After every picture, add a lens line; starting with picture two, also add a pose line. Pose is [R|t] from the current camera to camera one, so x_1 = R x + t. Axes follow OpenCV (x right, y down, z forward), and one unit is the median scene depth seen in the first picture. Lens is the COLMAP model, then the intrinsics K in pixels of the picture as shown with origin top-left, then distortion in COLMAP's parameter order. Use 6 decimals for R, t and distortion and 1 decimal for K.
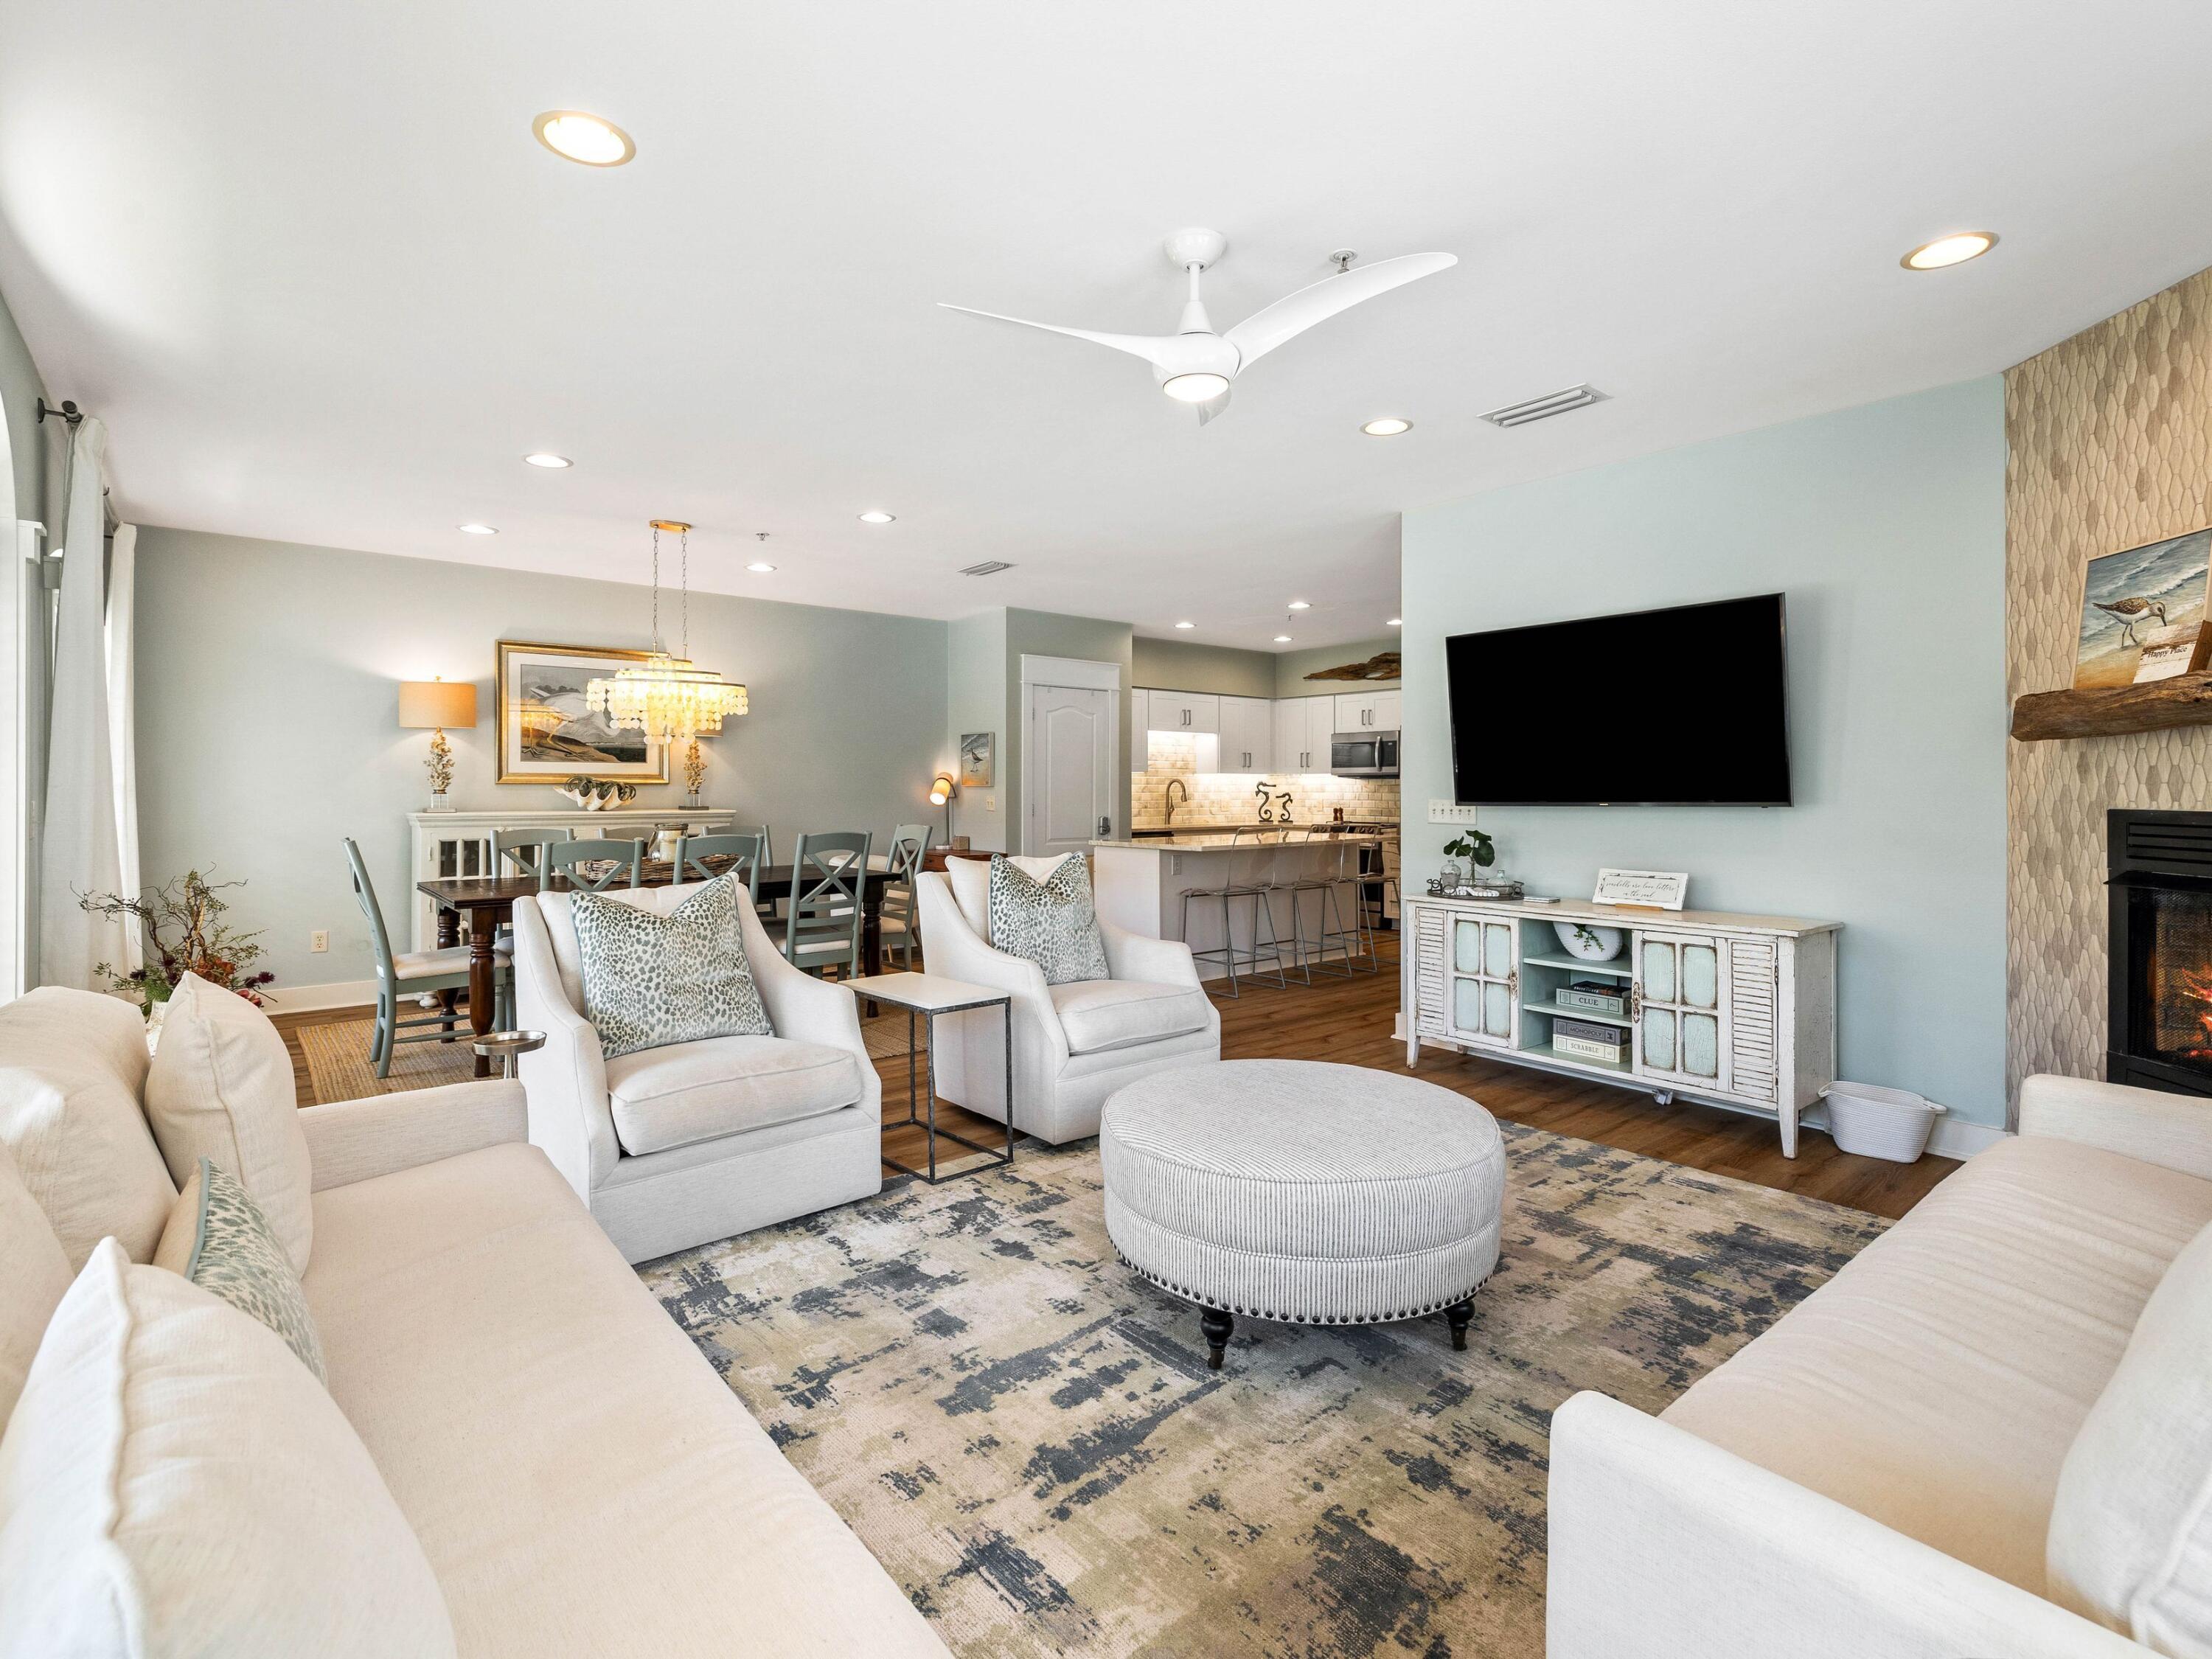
lens RADIAL K [[1064.1, 0, 1103.3], [0, 1064.1, 790.4], [0, 0, 1]] dist [0.001106, -0.000770]
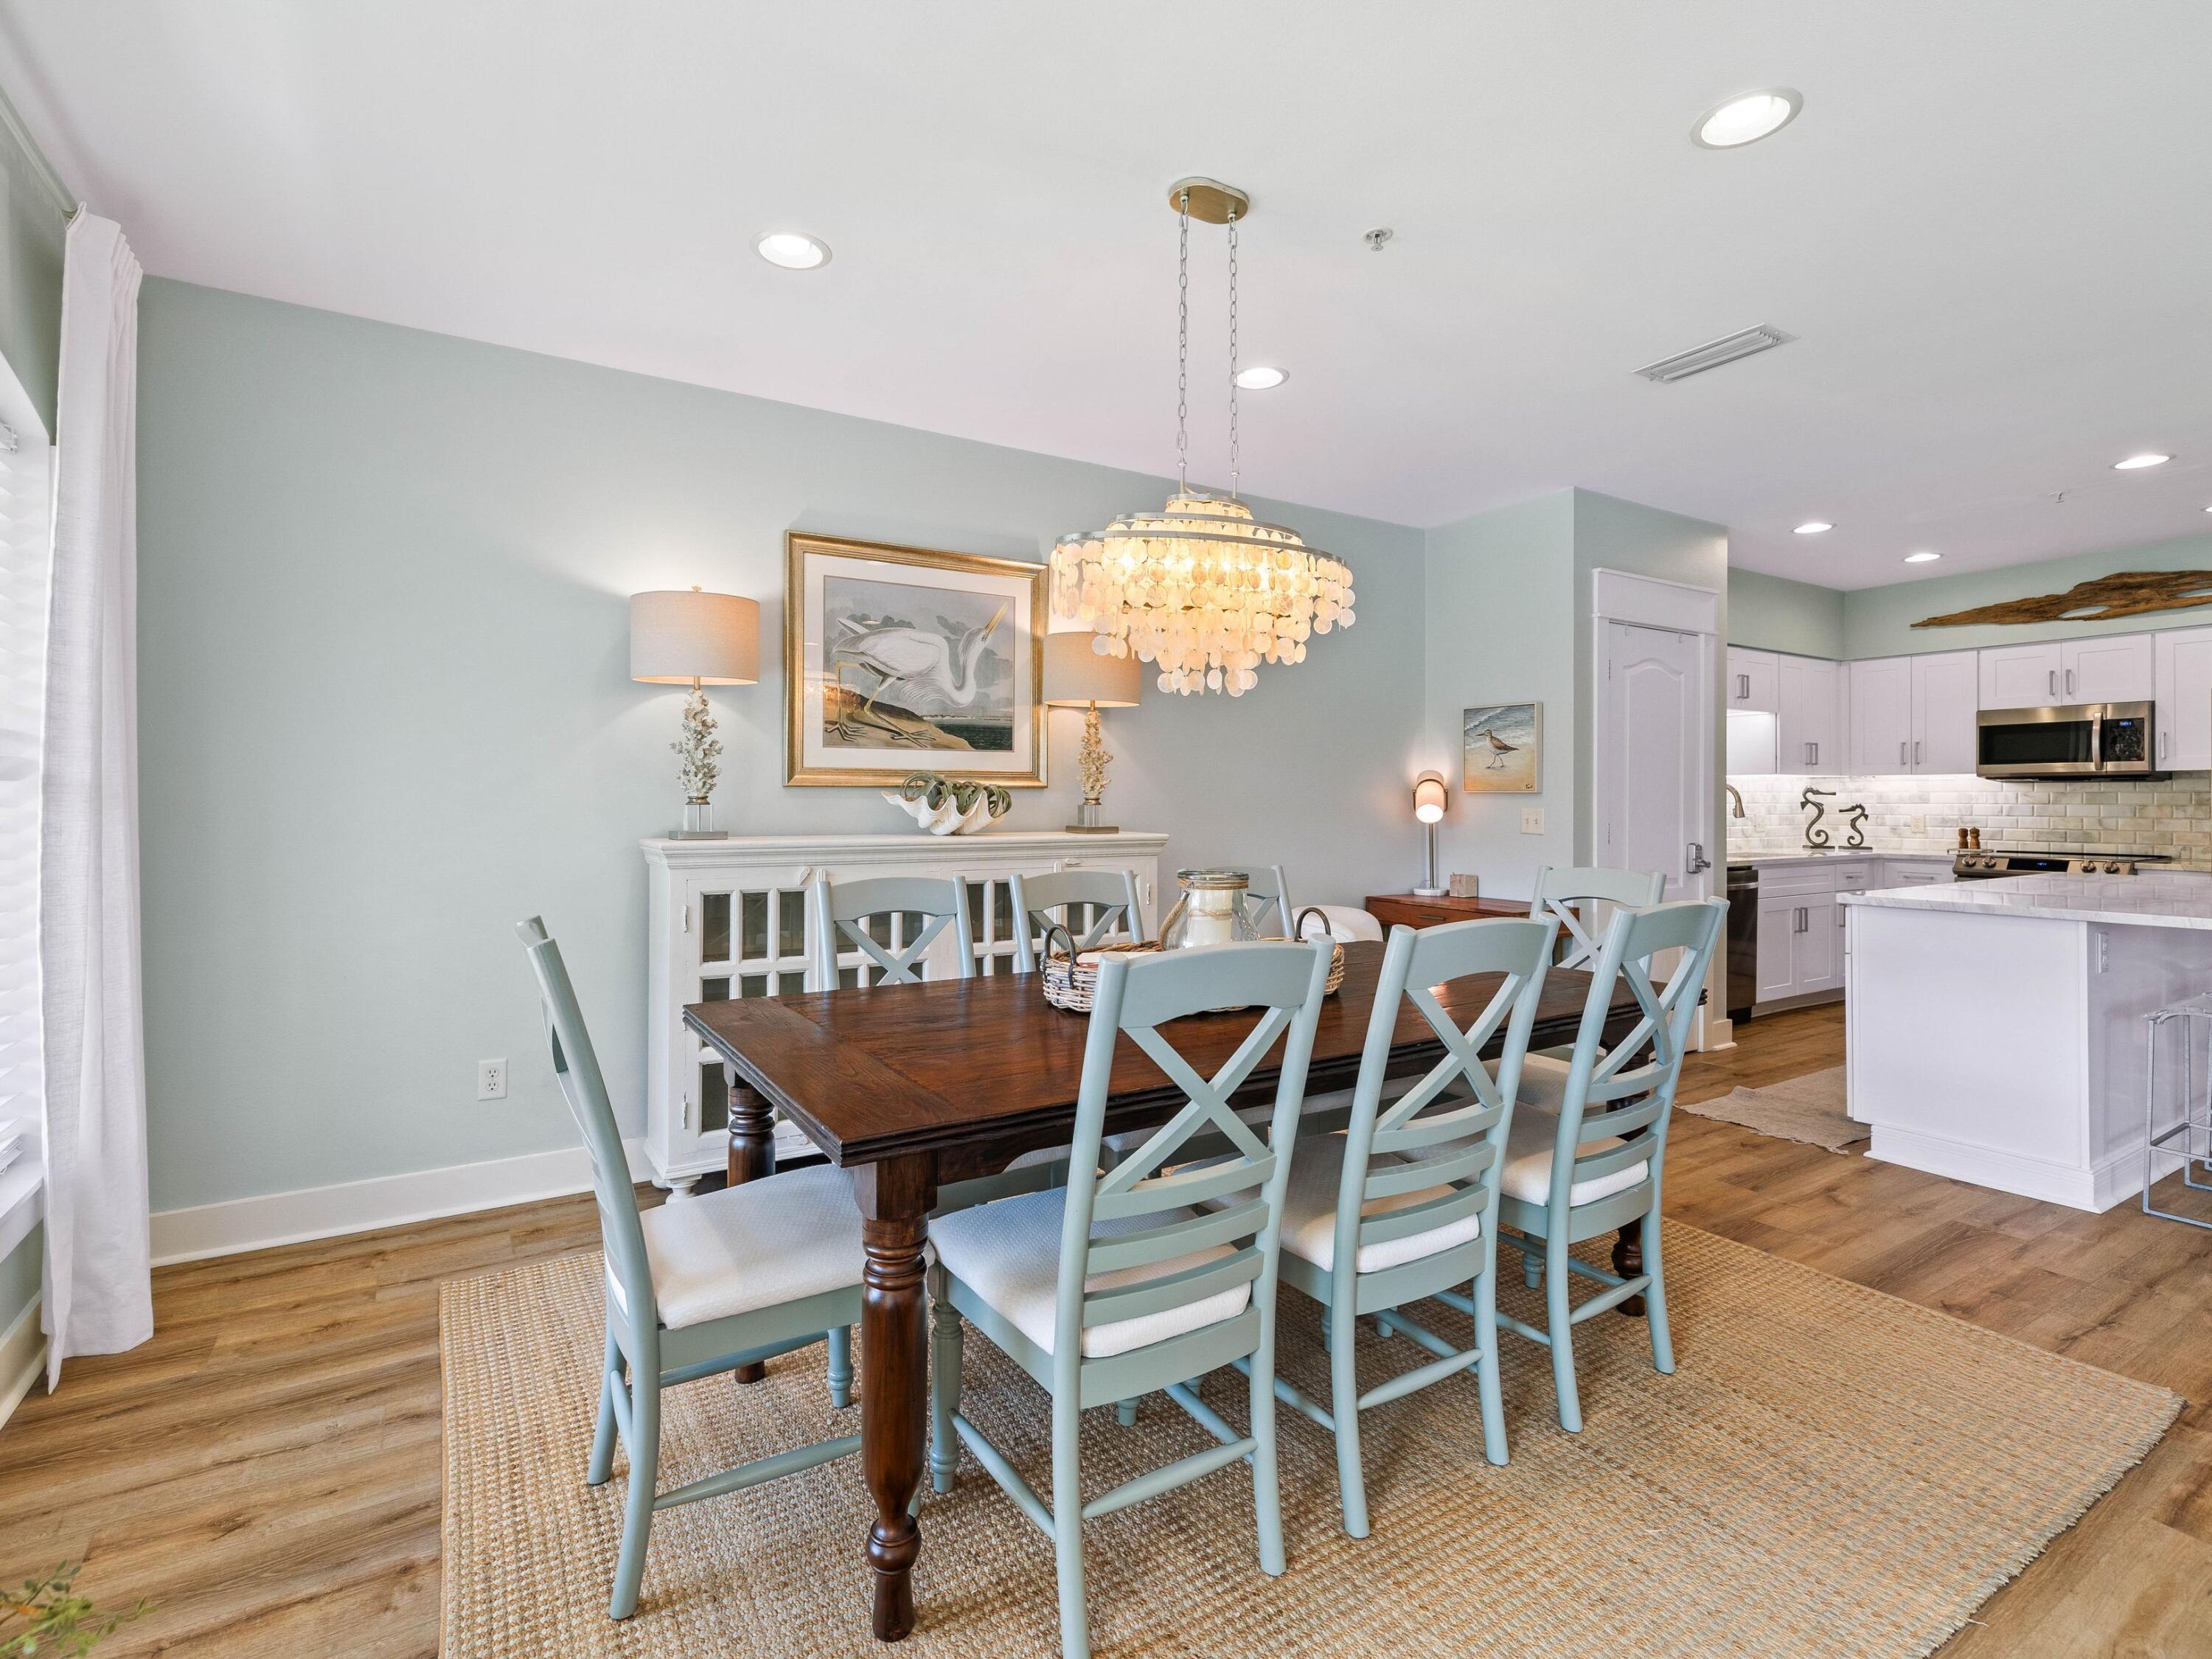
lens RADIAL K [[1054.5, 0, 1094.0], [0, 1054.5, 798.3], [0, 0, 1]] dist [0.002858, 0.000041]
pose [[0.990239, 0.000507, -0.139381, -0.320685], [-0.000887, 0.999996, -0.002664, 0.001262], [0.139379, 0.002762, 0.990235, 0.456095]]
